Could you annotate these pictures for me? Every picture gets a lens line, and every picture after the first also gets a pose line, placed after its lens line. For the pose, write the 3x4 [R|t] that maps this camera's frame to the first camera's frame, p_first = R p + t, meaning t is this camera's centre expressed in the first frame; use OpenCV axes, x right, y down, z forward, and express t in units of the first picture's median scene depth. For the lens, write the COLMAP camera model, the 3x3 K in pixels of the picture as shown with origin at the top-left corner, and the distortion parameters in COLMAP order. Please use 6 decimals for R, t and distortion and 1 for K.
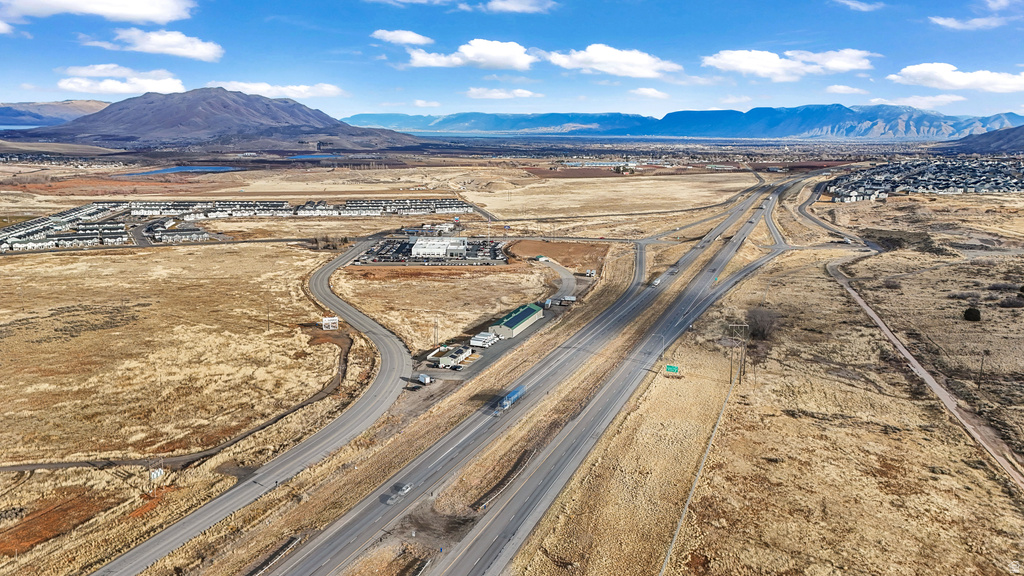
lens RADIAL K [[764.9, 0, 516.1], [0, 764.9, 286.2], [0, 0, 1]] dist [0.098976, -0.091943]
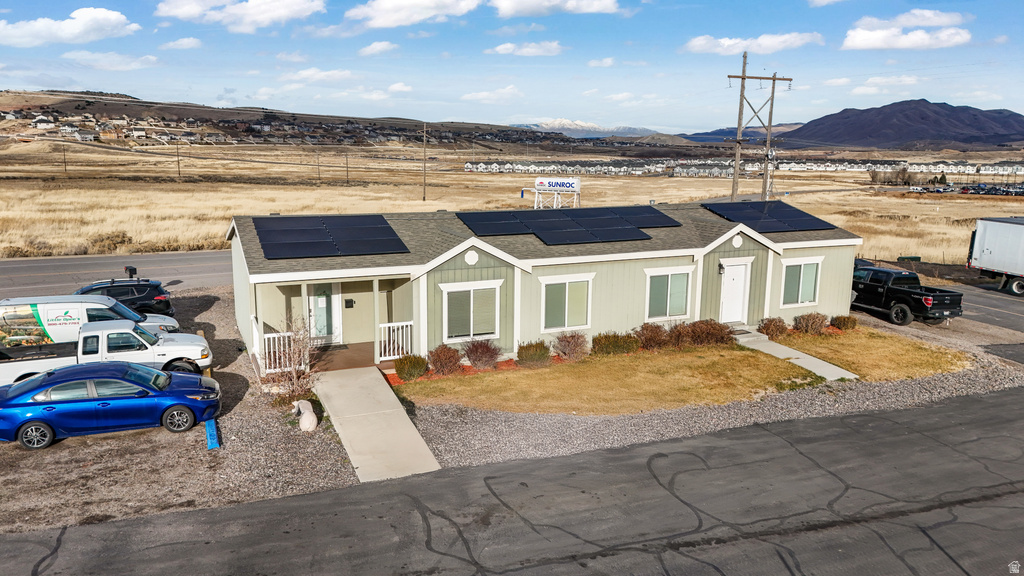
lens RADIAL K [[756.2, 0, 514.0], [0, 756.2, 282.3], [0, 0, 1]] dist [0.092453, -0.087437]
pose [[0.669317, 0.130927, -0.731350, -0.010526], [-0.151708, 0.987695, 0.037978, 0.038544], [0.727323, 0.085532, 0.680944, 0.392732]]
